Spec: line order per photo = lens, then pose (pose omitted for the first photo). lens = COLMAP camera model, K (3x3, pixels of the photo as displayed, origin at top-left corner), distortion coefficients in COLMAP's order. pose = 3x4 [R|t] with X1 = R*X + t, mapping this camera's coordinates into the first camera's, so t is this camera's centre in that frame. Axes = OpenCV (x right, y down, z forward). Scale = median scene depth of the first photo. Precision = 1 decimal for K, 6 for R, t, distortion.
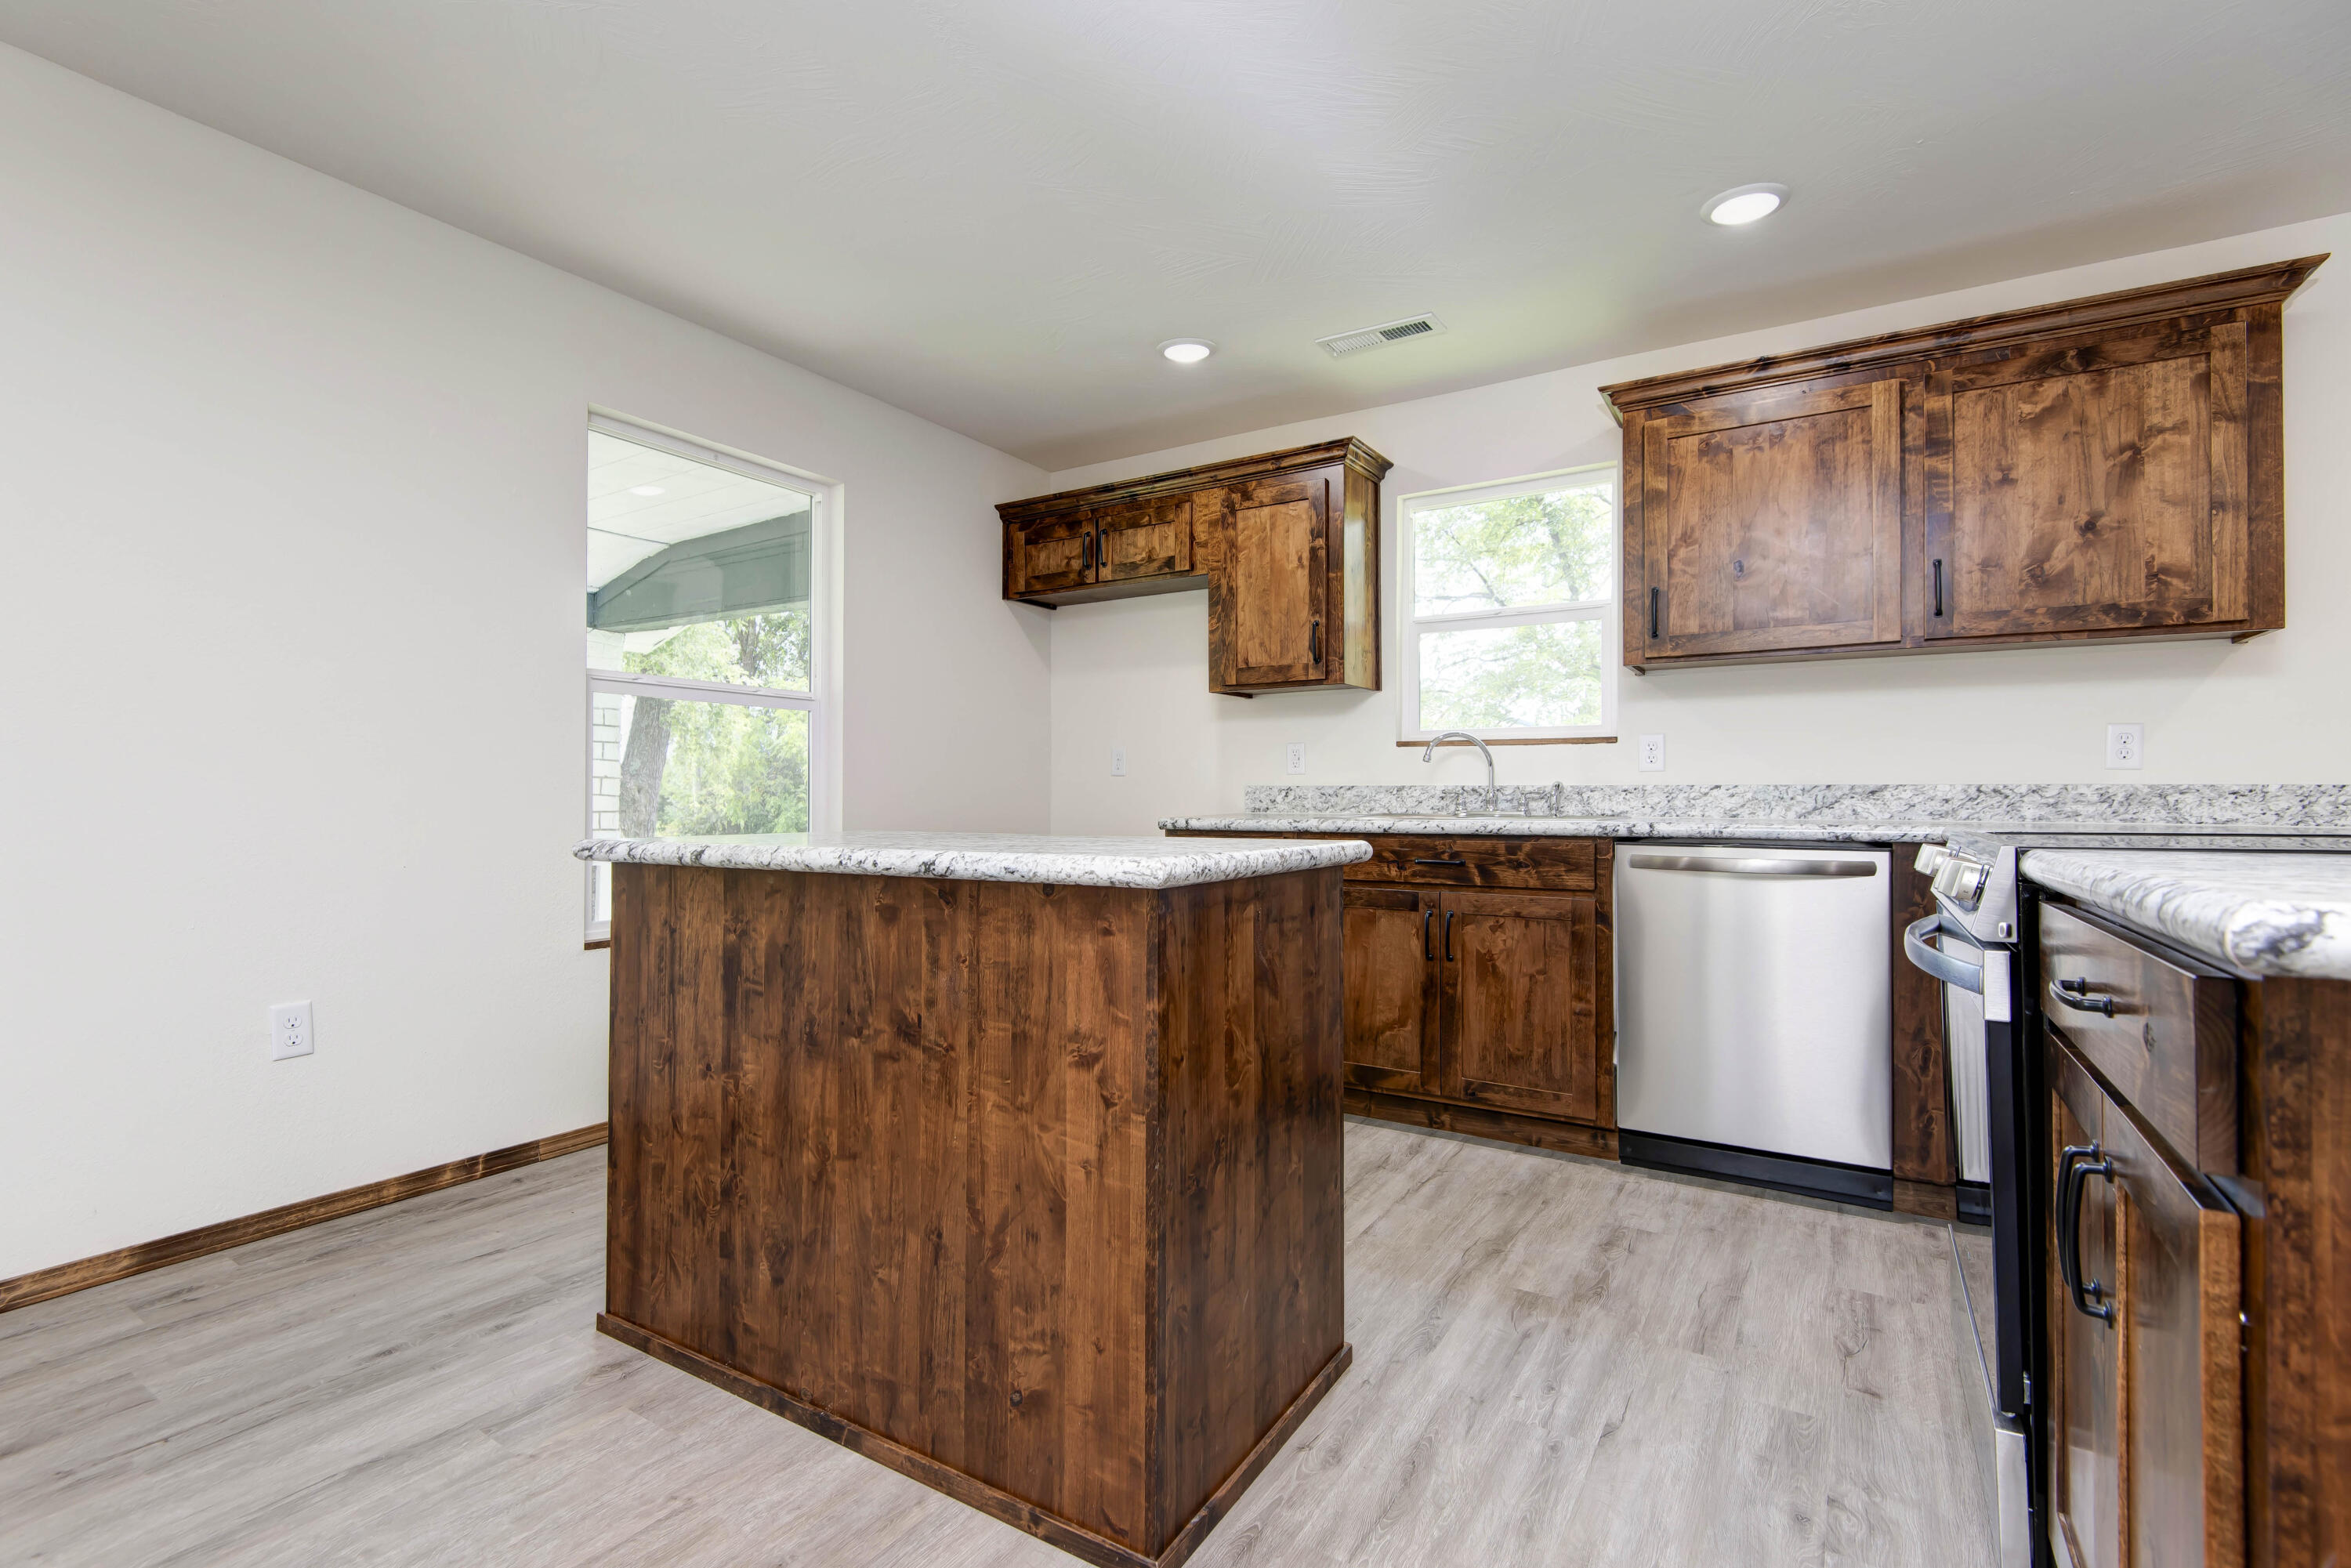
lens RADIAL K [[1093.0, 0, 1167.9], [0, 1093.0, 775.8], [0, 0, 1]] dist [0.001688, -0.000169]
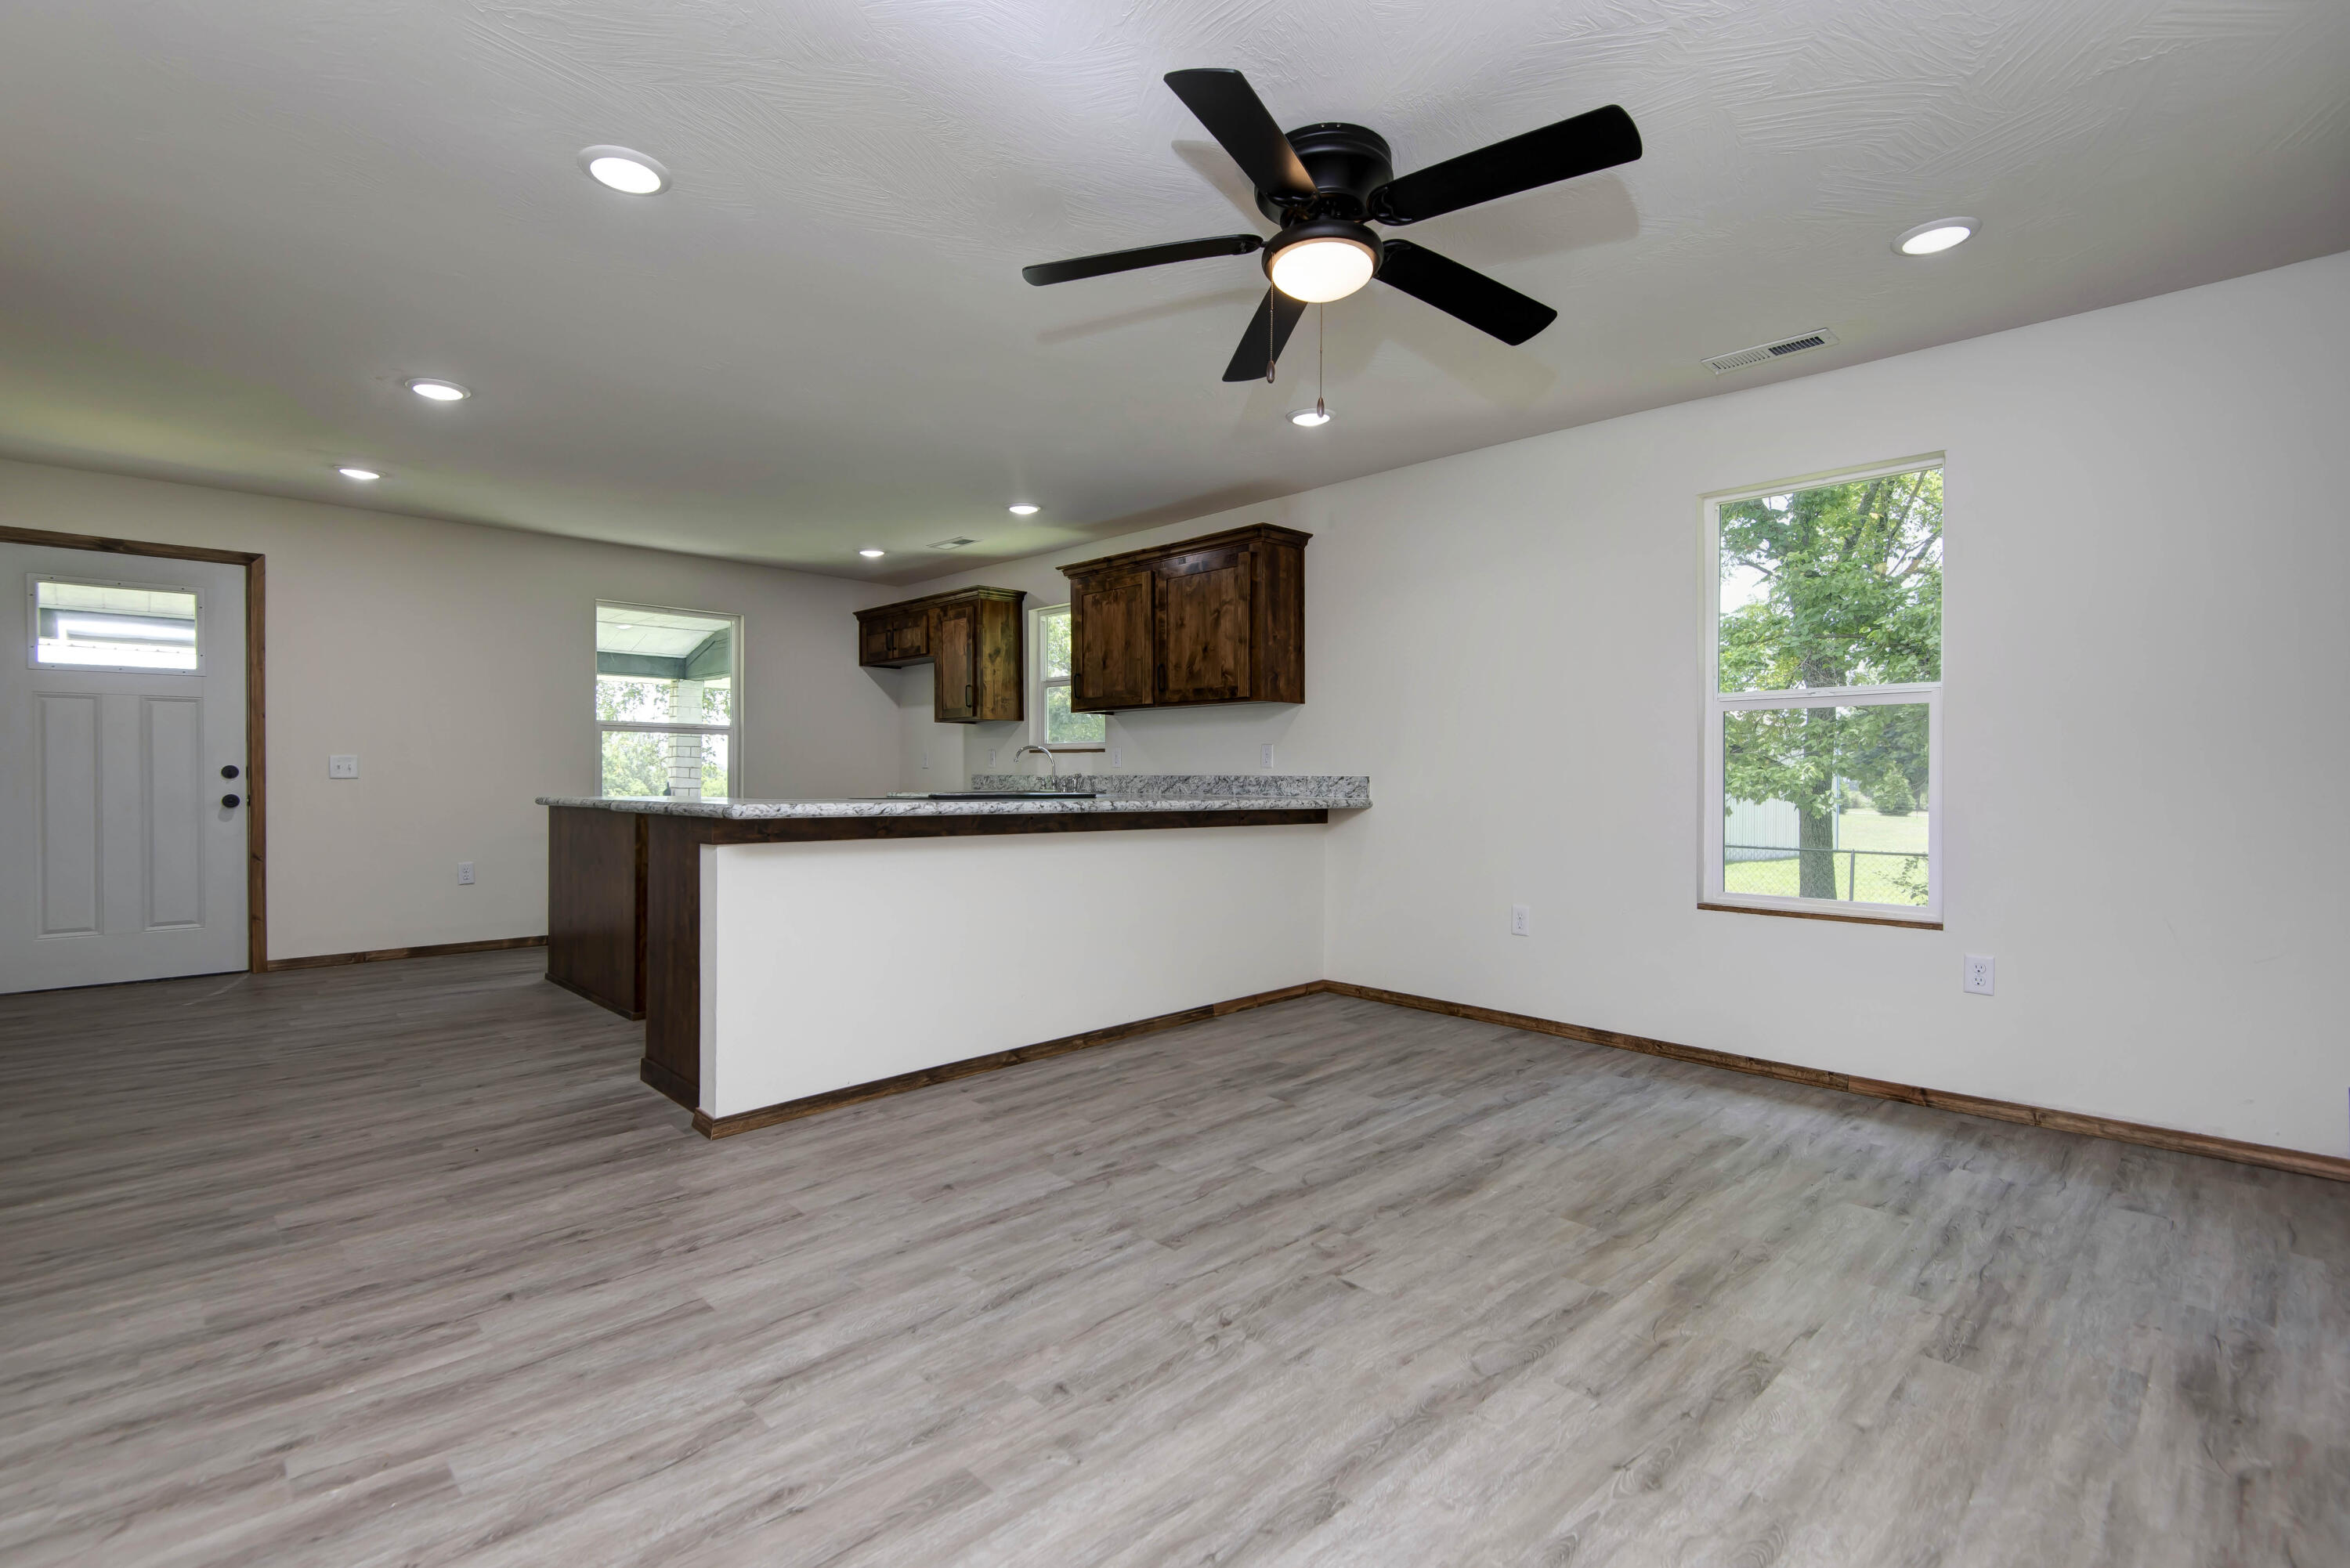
lens RADIAL K [[1056.3, 0, 1175.0], [0, 1056.3, 784.0], [0, 0, 1]] dist [0.000121, -0.000145]
pose [[0.978344, 0.011248, -0.206680, 0.817865], [-0.007909, 0.999825, 0.016973, -0.006302], [0.206834, -0.014971, 0.978261, -0.646585]]
